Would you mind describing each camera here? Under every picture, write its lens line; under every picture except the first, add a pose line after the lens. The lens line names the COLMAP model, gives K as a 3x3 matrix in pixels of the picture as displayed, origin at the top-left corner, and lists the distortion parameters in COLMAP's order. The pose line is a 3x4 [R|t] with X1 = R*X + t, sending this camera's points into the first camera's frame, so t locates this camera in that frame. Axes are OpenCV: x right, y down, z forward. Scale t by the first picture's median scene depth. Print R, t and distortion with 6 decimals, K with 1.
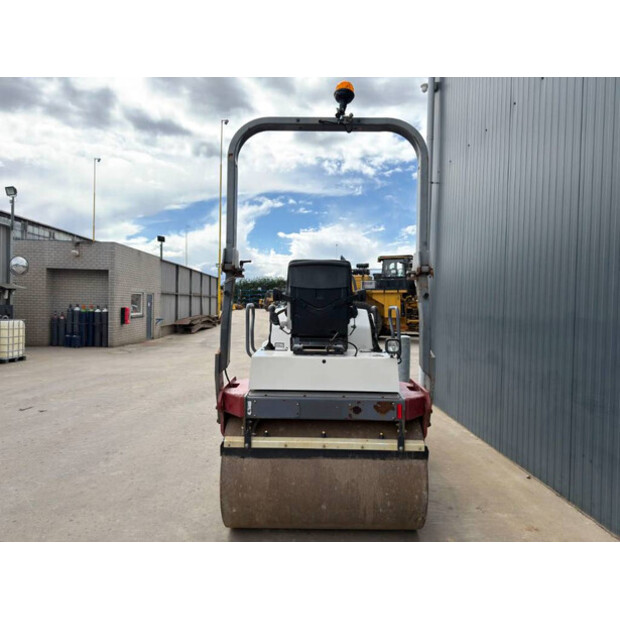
lens RADIAL K [[435.1, 0, 311.8], [0, 435.1, 311.1], [0, 0, 1]] dist [0.049419, -0.059824]
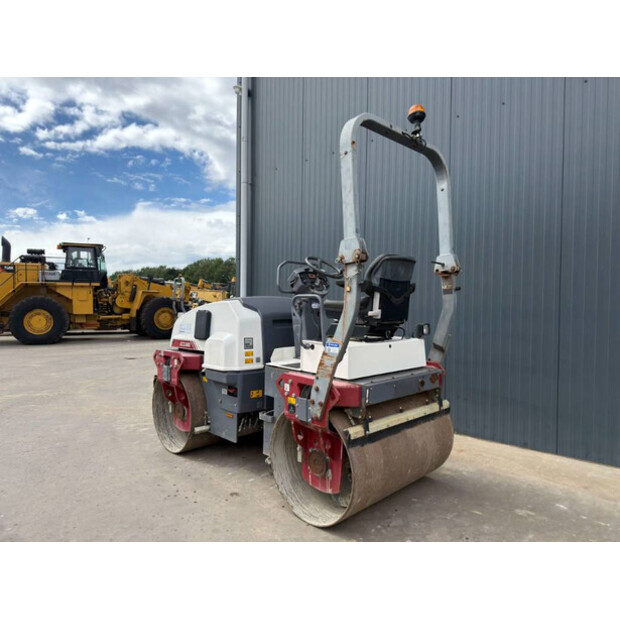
lens RADIAL K [[435.1, 0, 316.7], [0, 435.1, 306.9], [0, 0, 1]] dist [0.049419, -0.059824]
pose [[0.685165, -0.009736, 0.728323, -0.134726], [0.009366, 0.999946, 0.004556, 0.000882], [-0.728328, 0.003700, 0.685219, 0.052963]]
